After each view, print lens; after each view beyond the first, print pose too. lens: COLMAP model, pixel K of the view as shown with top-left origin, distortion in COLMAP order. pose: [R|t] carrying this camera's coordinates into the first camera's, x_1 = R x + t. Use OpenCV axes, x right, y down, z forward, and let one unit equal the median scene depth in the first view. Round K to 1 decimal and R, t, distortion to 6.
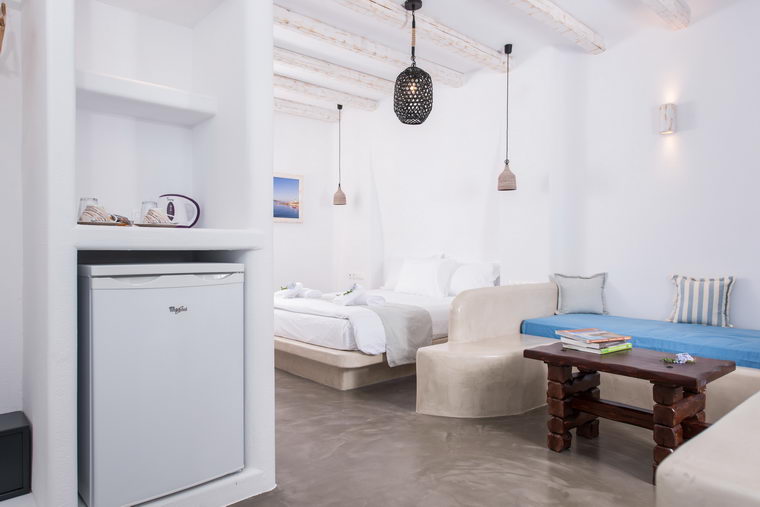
lens RADIAL K [[498.7, 0, 374.7], [0, 498.7, 265.1], [0, 0, 1]] dist [0.005344, -0.005402]
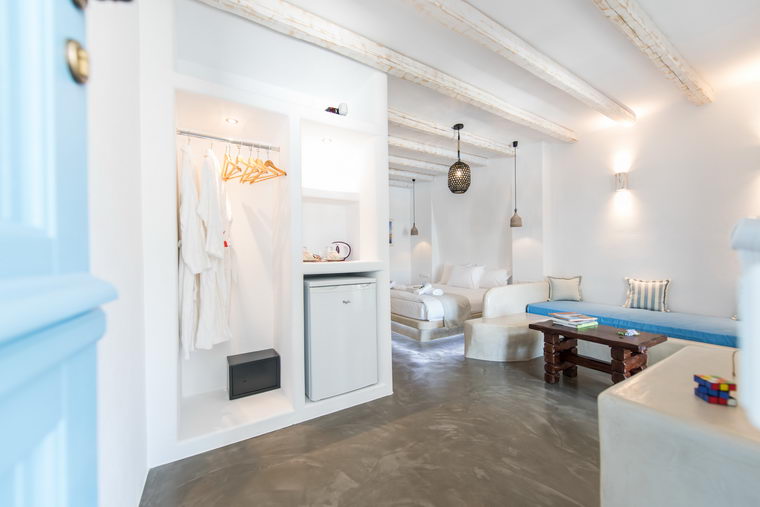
lens RADIAL K [[297.1, 0, 376.9], [0, 297.1, 257.7], [0, 0, 1]] dist [0.003342, -0.000393]
pose [[0.984405, -0.013867, -0.175368, -0.037053], [0.010235, 0.999714, -0.021601, -0.042696], [0.175617, 0.019469, 0.984266, -0.116627]]
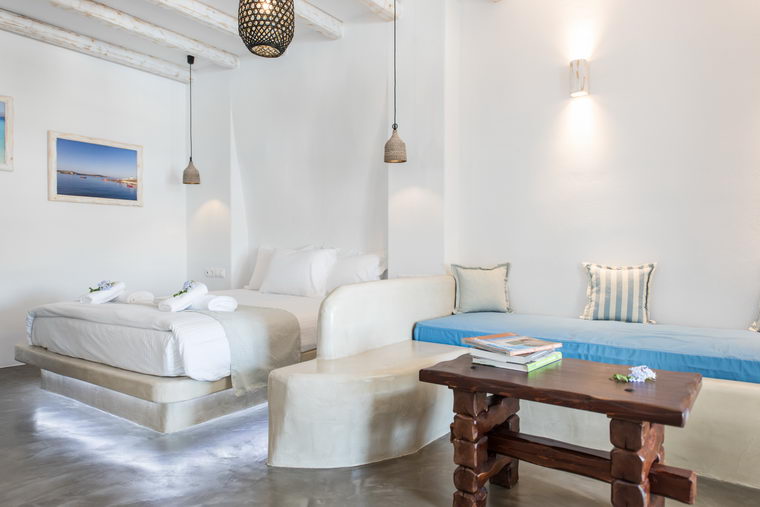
lens RADIAL K [[498.7, 0, 389.0], [0, 498.7, 269.1], [0, 0, 1]] dist [0.005344, -0.005402]
pose [[0.970808, -0.009131, 0.239685, 0.091433], [0.008187, 0.999954, 0.004931, 0.027778], [-0.239719, -0.002825, 0.970838, 0.329468]]
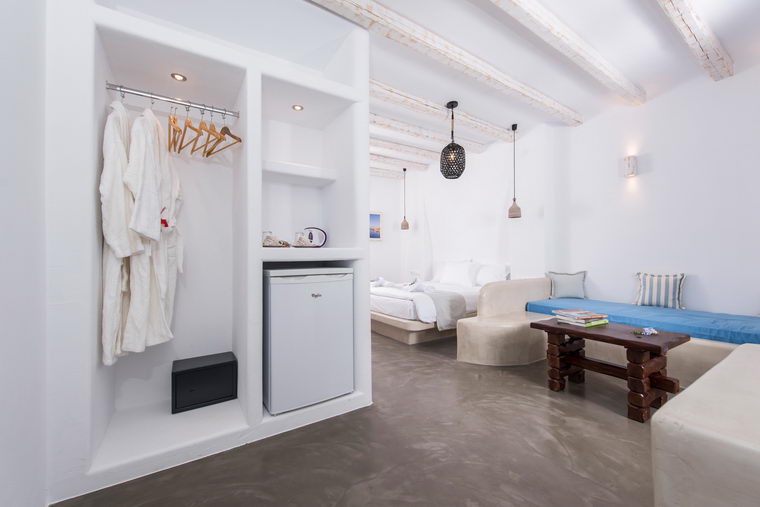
lens RADIAL K [[305.9, 0, 376.2], [0, 305.9, 260.2], [0, 0, 1]] dist [-0.000600, -0.000296]
pose [[0.987734, -0.009588, -0.155852, -0.018138], [0.007024, 0.999831, -0.016991, -0.008194], [0.155988, 0.015688, 0.987634, -0.001533]]
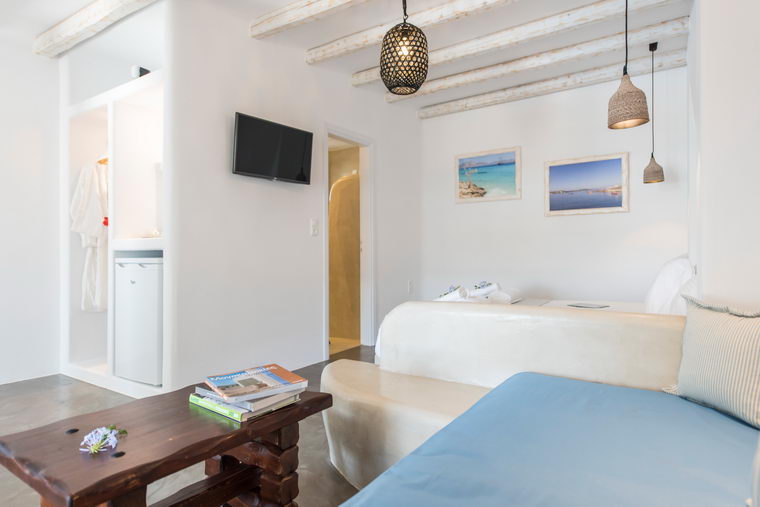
lens RADIAL K [[461.3, 0, 379.1], [0, 461.3, 250.1], [0, 0, 1]] dist [-0.000250, -0.000352]
pose [[0.244628, -0.004391, -0.969607, 1.015567], [-0.020415, 0.999745, -0.009678, -0.021397], [0.969402, 0.022162, 0.244476, 0.985800]]
